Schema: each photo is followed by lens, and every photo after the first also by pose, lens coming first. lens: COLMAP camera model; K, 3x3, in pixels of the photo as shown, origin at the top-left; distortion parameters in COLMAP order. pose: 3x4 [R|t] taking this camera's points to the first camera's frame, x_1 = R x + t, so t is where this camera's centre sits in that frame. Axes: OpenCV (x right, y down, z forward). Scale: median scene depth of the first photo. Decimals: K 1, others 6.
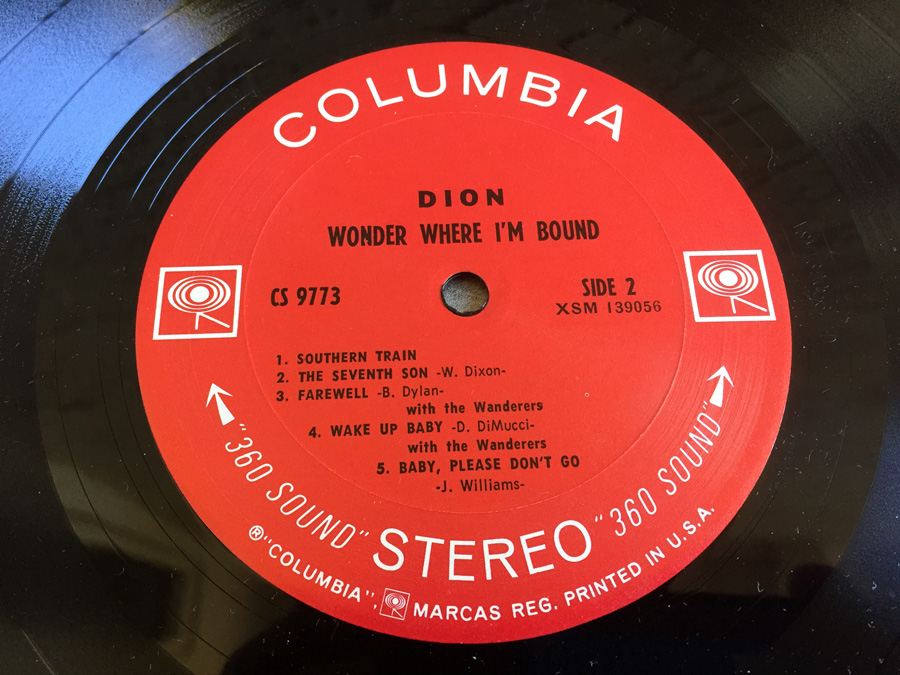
lens RADIAL K [[845.7, 0, 452.6], [0, 845.7, 341.4], [0, 0, 1]] dist [0.044381, -0.047278]
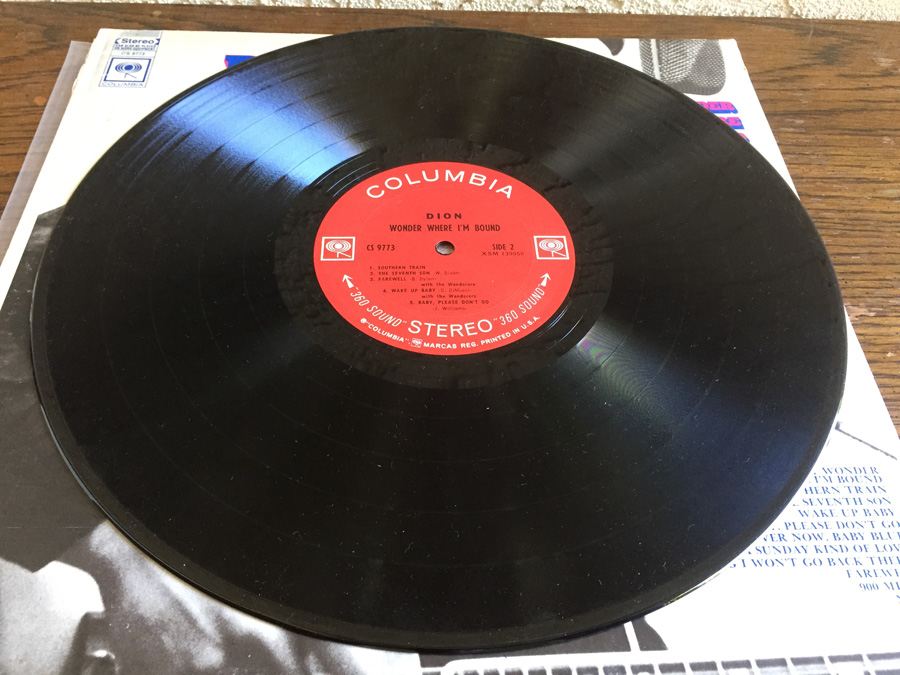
lens RADIAL K [[845.7, 0, 455.0], [0, 845.7, 336.1], [0, 0, 1]] dist [0.044381, -0.047278]
pose [[0.999725, 0.015018, 0.018005, 0.003174], [-0.010002, 0.967726, -0.251805, 0.853069], [-0.021205, 0.251556, 0.967610, -1.394155]]
